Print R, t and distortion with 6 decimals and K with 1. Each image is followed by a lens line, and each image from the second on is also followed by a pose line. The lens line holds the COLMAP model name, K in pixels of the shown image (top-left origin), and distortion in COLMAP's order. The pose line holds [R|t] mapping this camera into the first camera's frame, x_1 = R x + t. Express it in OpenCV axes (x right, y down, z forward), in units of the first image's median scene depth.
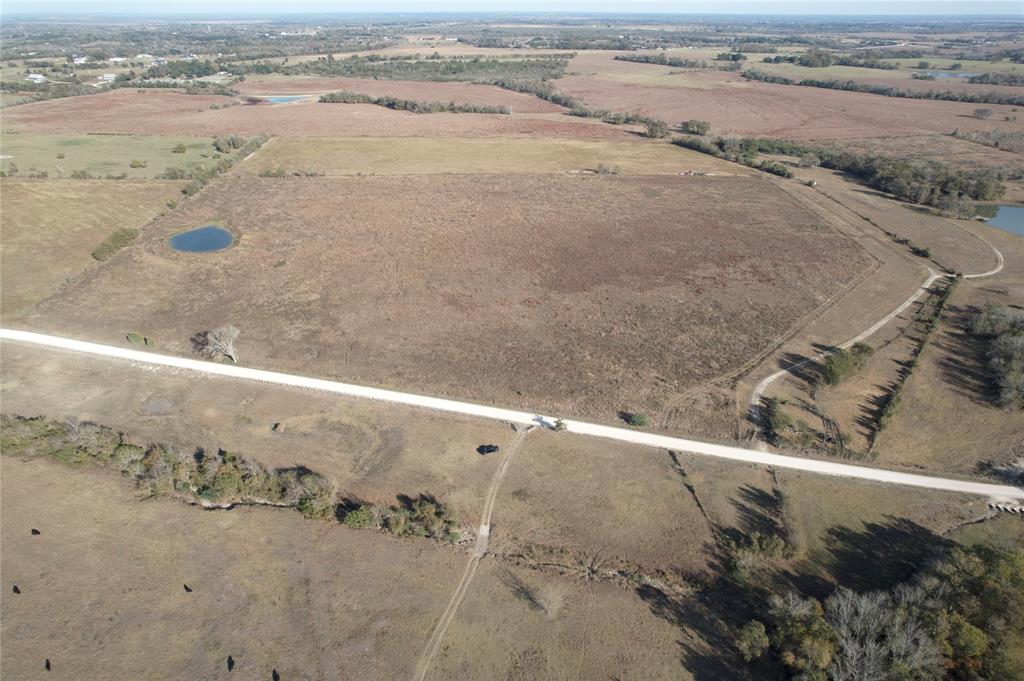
lens RADIAL K [[656.6, 0, 517.7], [0, 656.6, 337.5], [0, 0, 1]] dist [-0.082155, 0.077050]
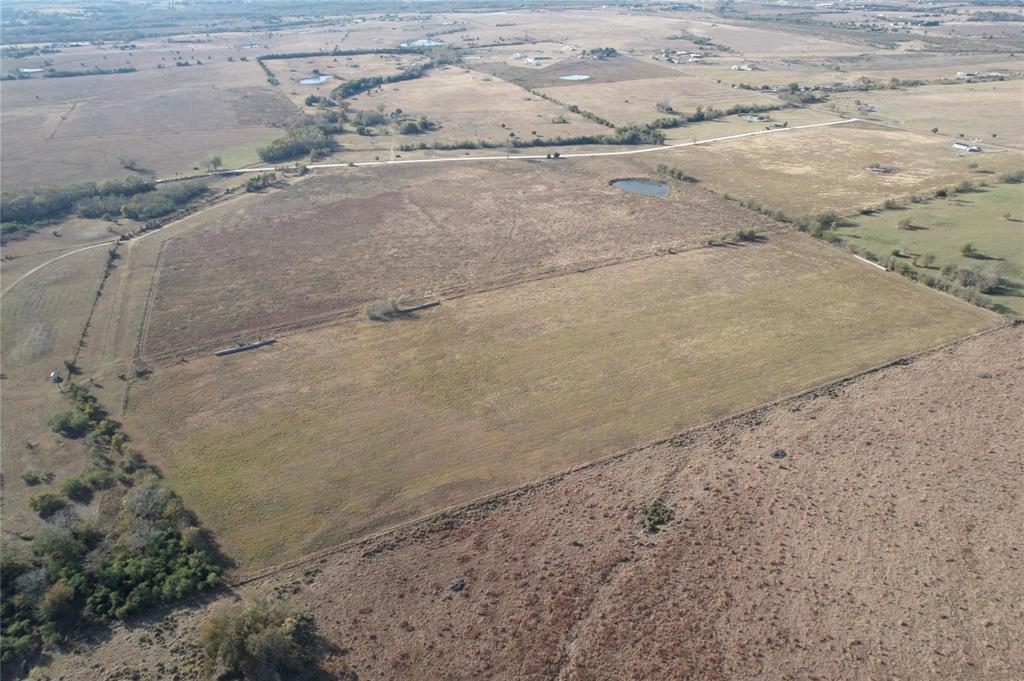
lens RADIAL K [[653.8, 0, 517.4], [0, 653.8, 342.5], [0, 0, 1]] dist [-0.063877, 0.057305]
pose [[-0.933917, 0.182912, -0.307152, 0.142028], [-0.162135, 0.549022, 0.819931, -0.526436], [0.318608, 0.815548, -0.483085, 0.887811]]
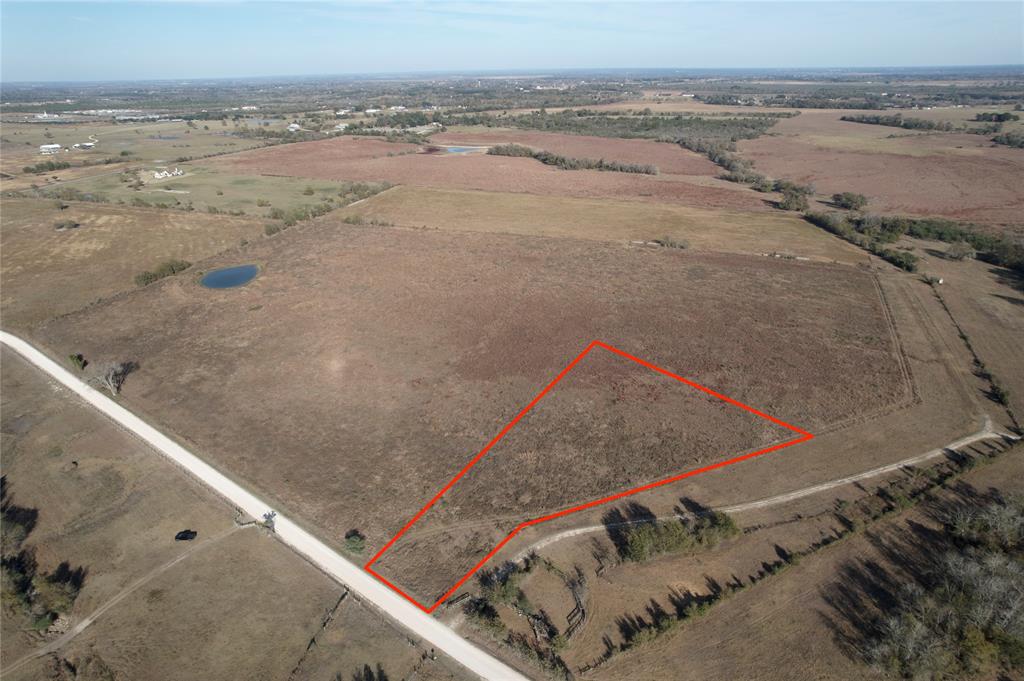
lens RADIAL K [[656.6, 0, 517.7], [0, 656.6, 337.5], [0, 0, 1]] dist [-0.082155, 0.077050]
pose [[0.924041, 0.133118, -0.358369, 0.172510], [-0.158901, 0.986343, -0.043339, -0.036494], [0.347706, 0.096992, 0.932574, 0.069219]]
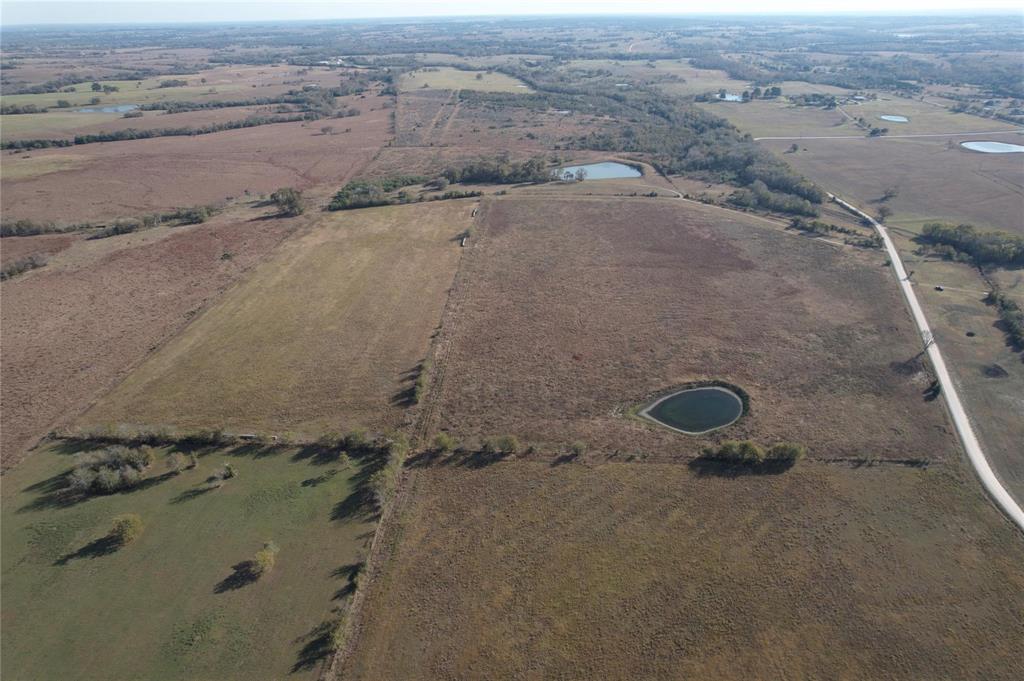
lens RADIAL K [[653.8, 0, 517.4], [0, 653.8, 342.5], [0, 0, 1]] dist [-0.063877, 0.057305]
pose [[0.100469, -0.460742, 0.881829, -0.560070], [0.466439, 0.804691, 0.367296, -0.294499], [-0.878829, 0.374418, 0.295754, 0.424778]]
